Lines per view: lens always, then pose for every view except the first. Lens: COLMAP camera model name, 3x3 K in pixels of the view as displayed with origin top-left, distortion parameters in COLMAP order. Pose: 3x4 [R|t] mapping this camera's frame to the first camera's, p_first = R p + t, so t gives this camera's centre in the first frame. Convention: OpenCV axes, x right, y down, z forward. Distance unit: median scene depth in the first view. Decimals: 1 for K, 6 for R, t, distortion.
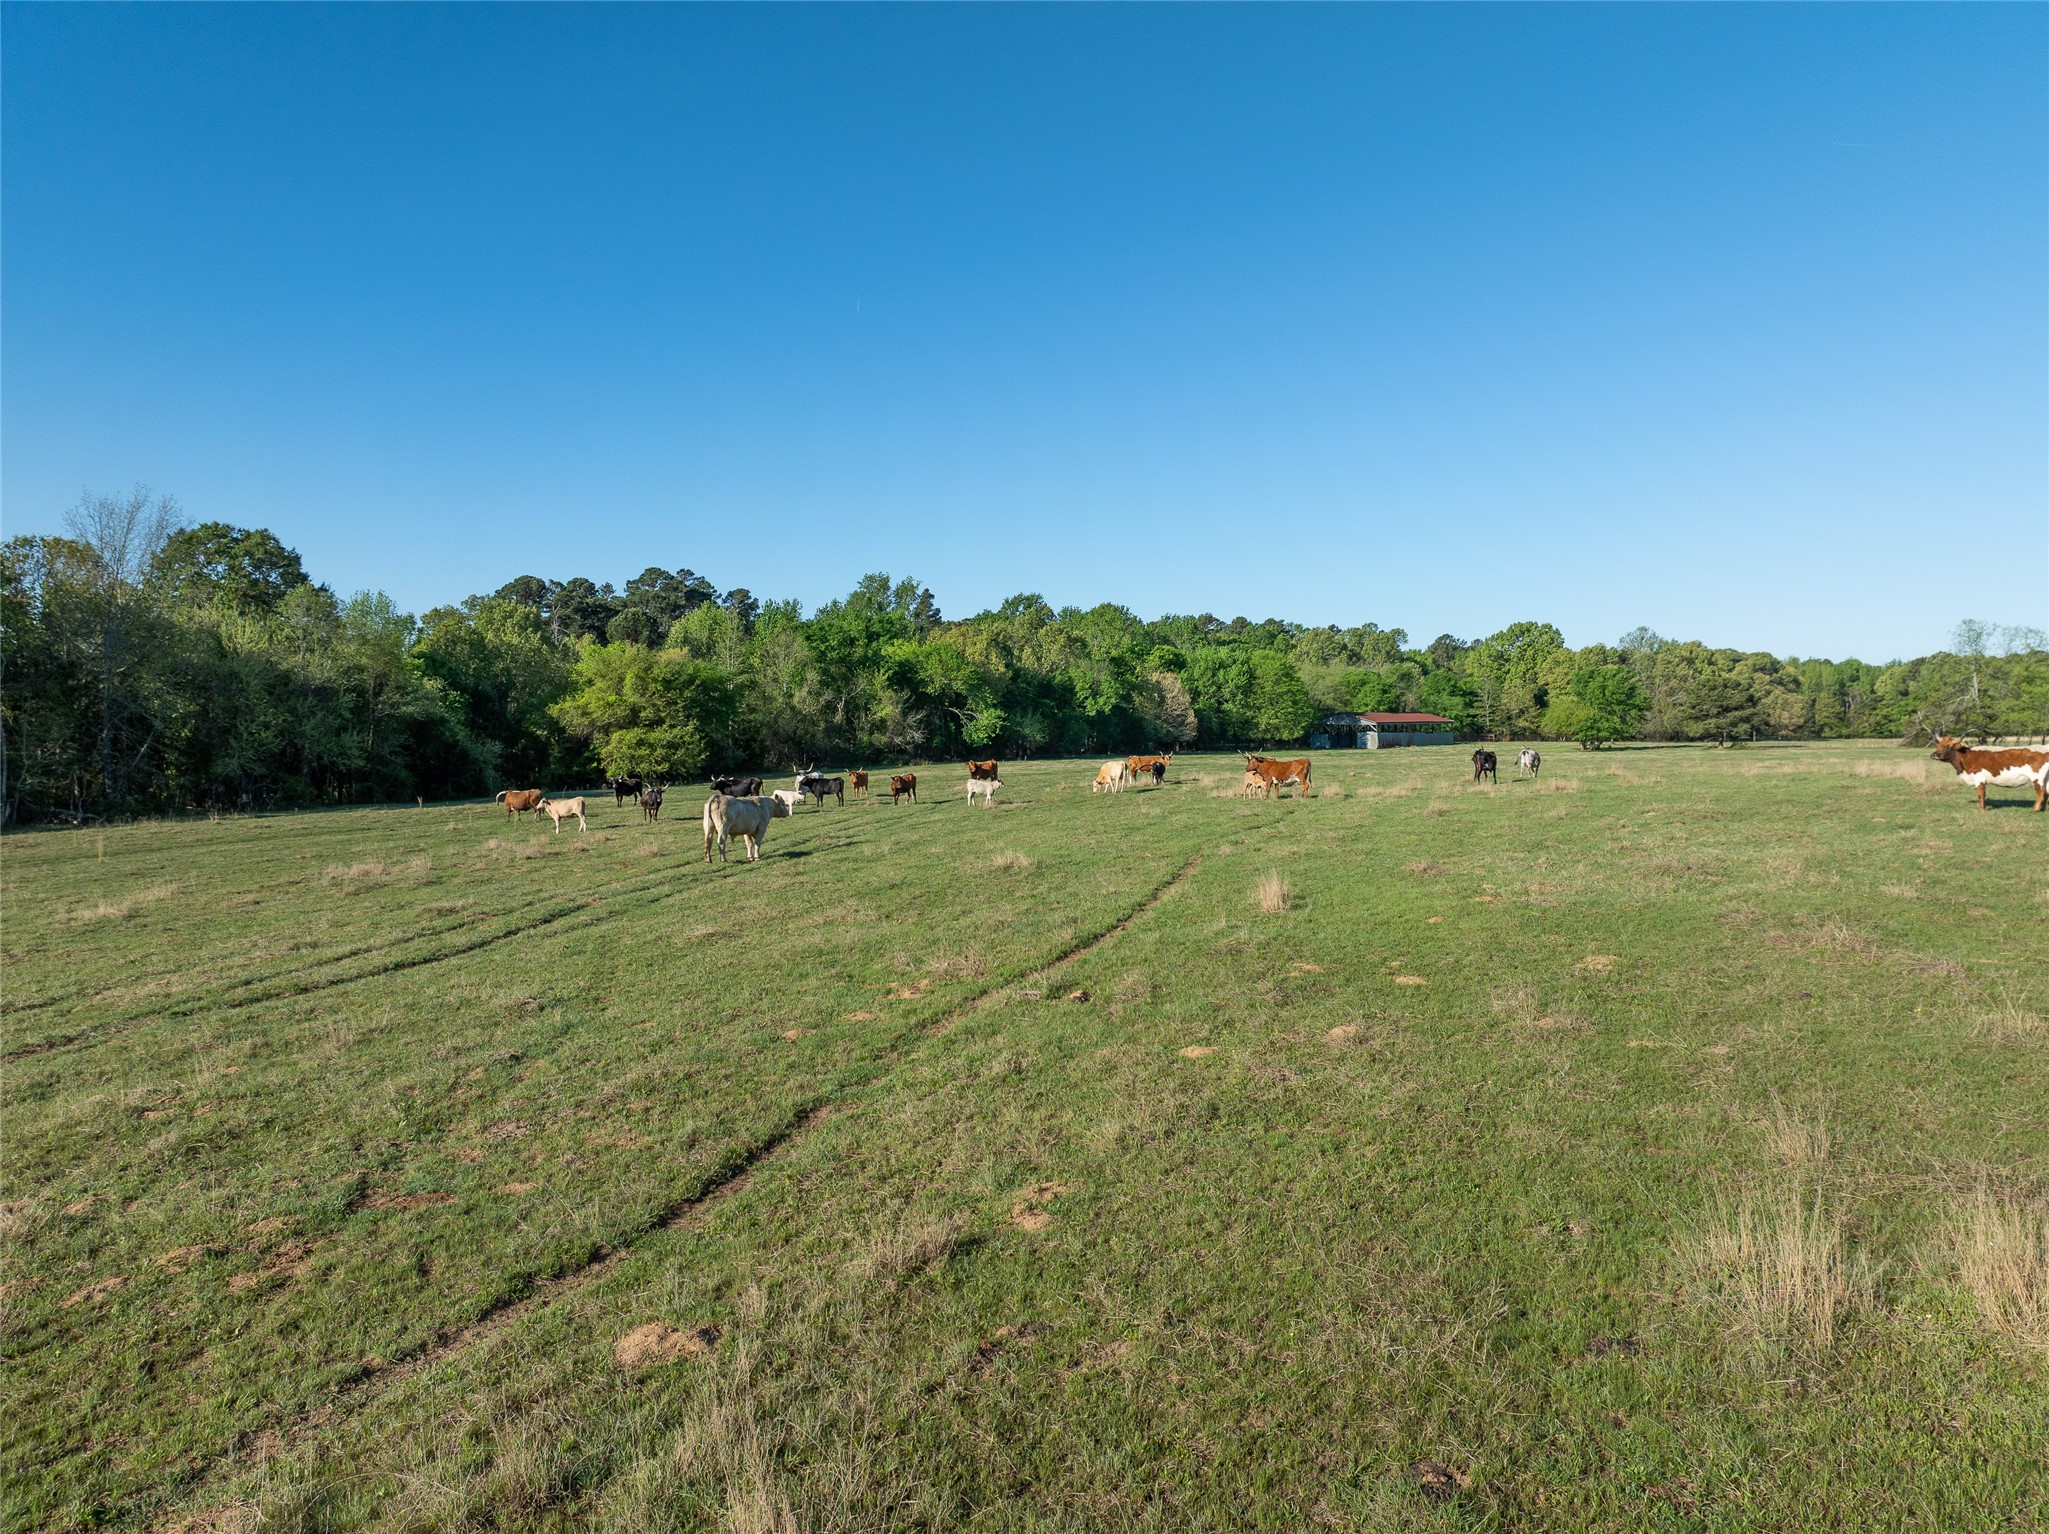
lens RADIAL K [[1474.2, 0, 1024.5], [0, 1474.2, 767.0], [0, 0, 1]] dist [-0.007306, -0.000116]
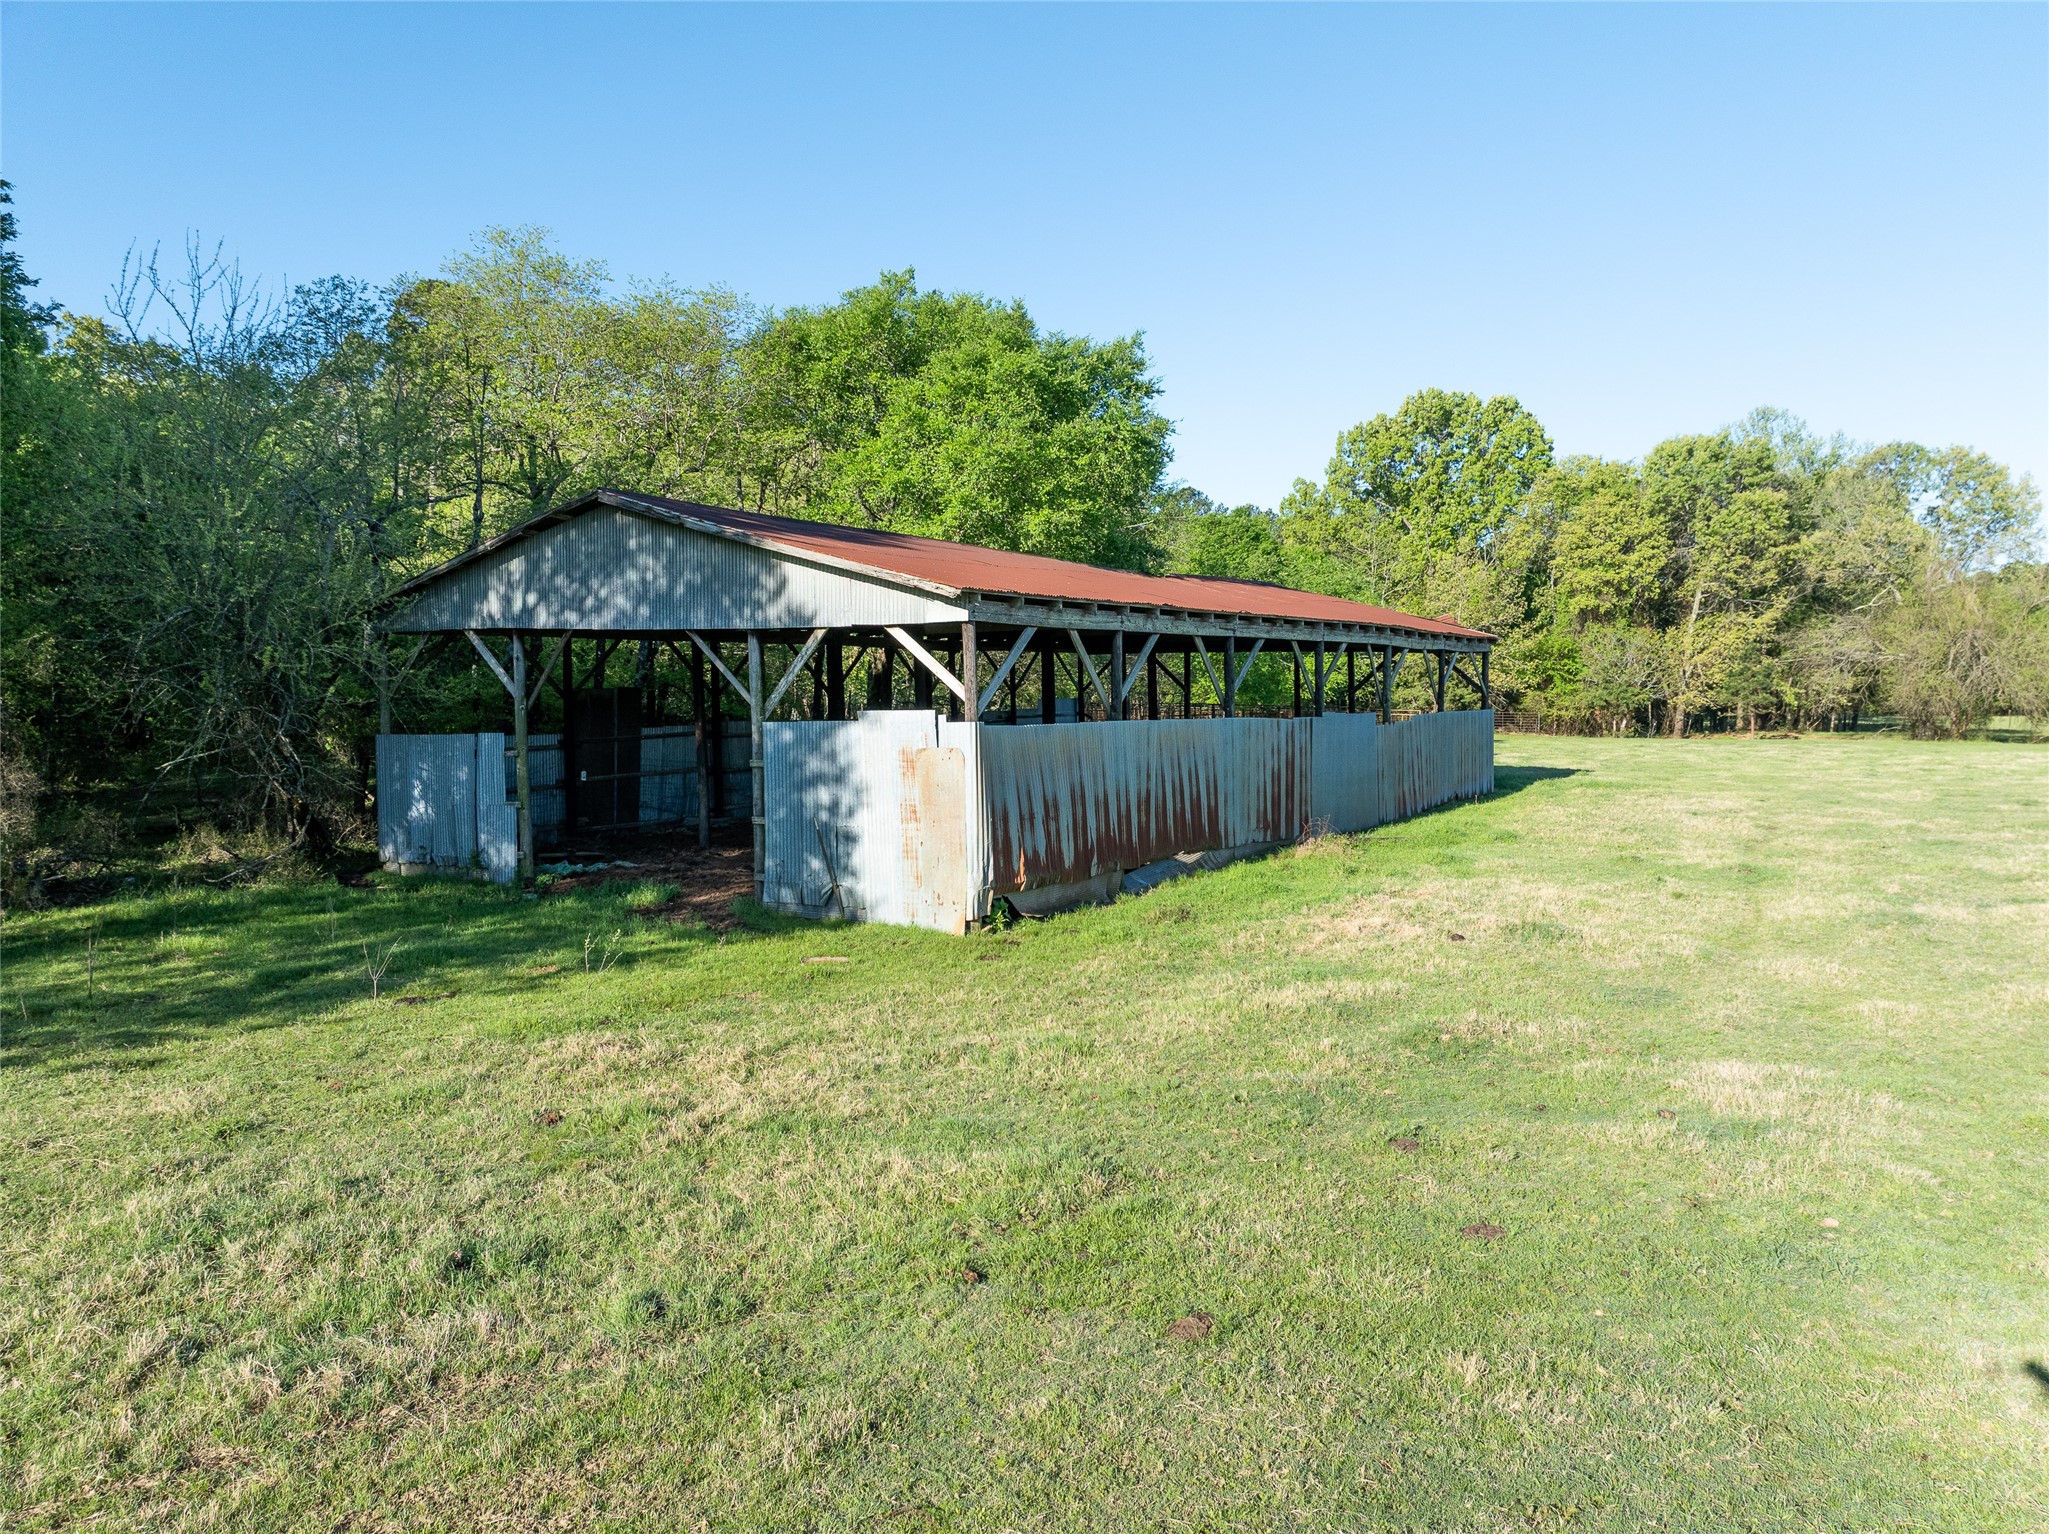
lens RADIAL K [[1474.2, 0, 1024.5], [0, 1474.2, 767.0], [0, 0, 1]] dist [-0.007306, -0.000116]
pose [[0.977959, -0.013650, 0.208351, 0.224871], [0.009836, 0.999765, 0.019328, -0.022334], [-0.208566, -0.016852, 0.977863, 0.917298]]
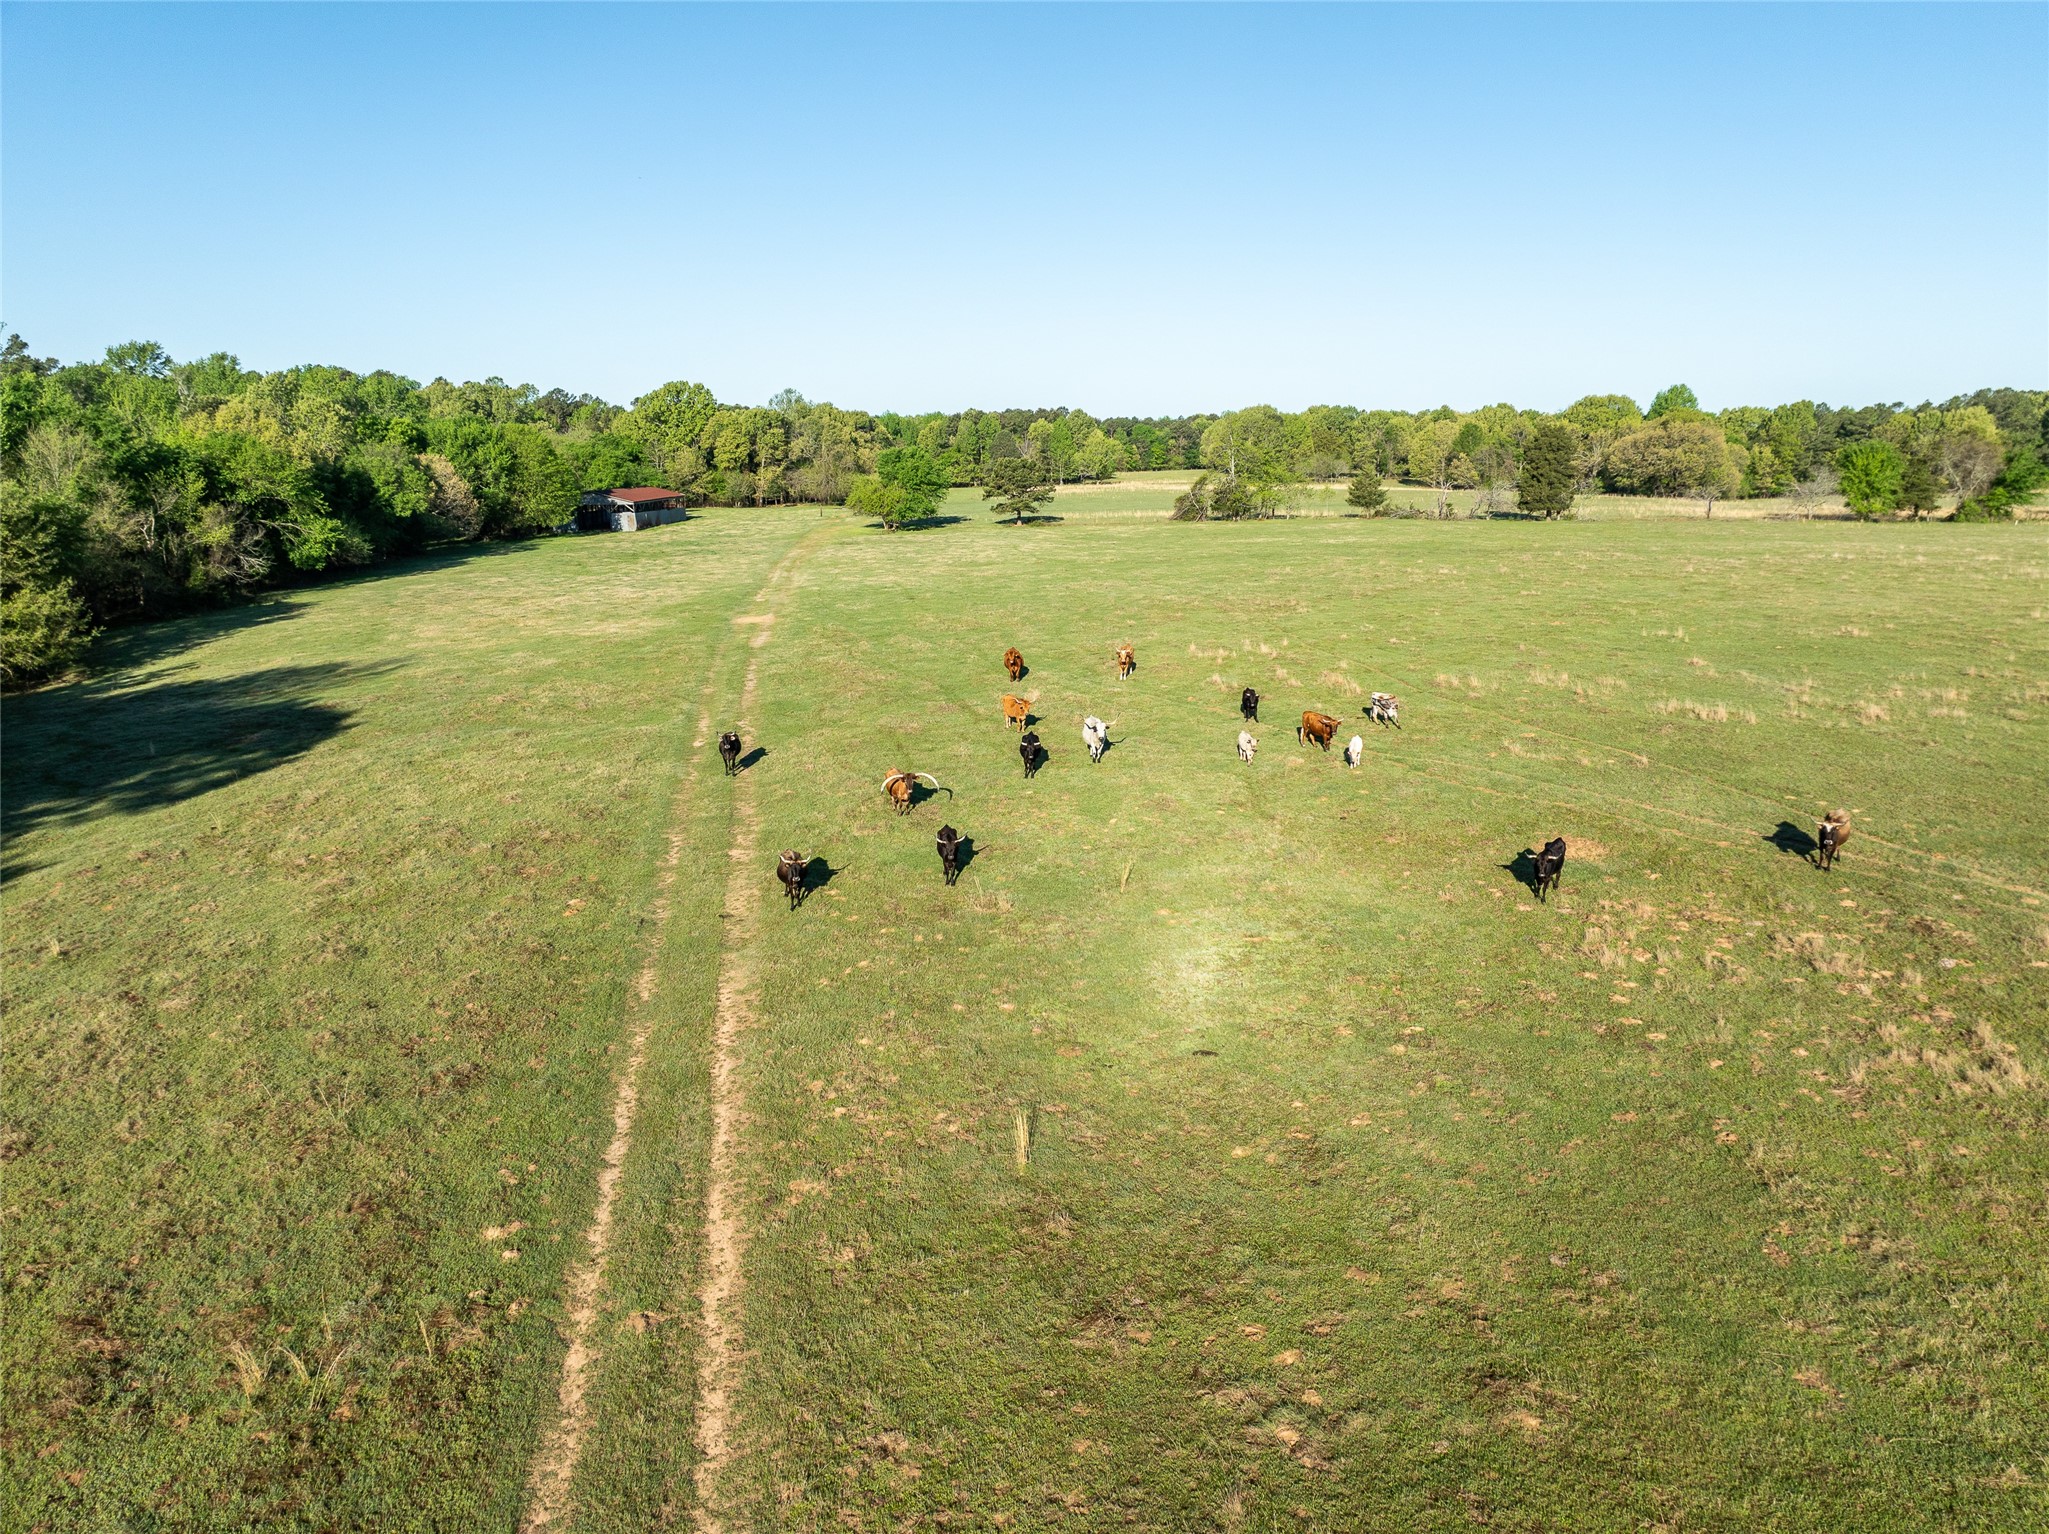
lens RADIAL K [[1474.2, 0, 1024.5], [0, 1474.2, 767.0], [0, 0, 1]] dist [-0.007306, -0.000116]
pose [[0.769092, -0.146829, 0.622044, -0.172275], [0.036056, 0.981672, 0.187137, -0.030694], [-0.638120, -0.121498, 0.760290, 0.114860]]
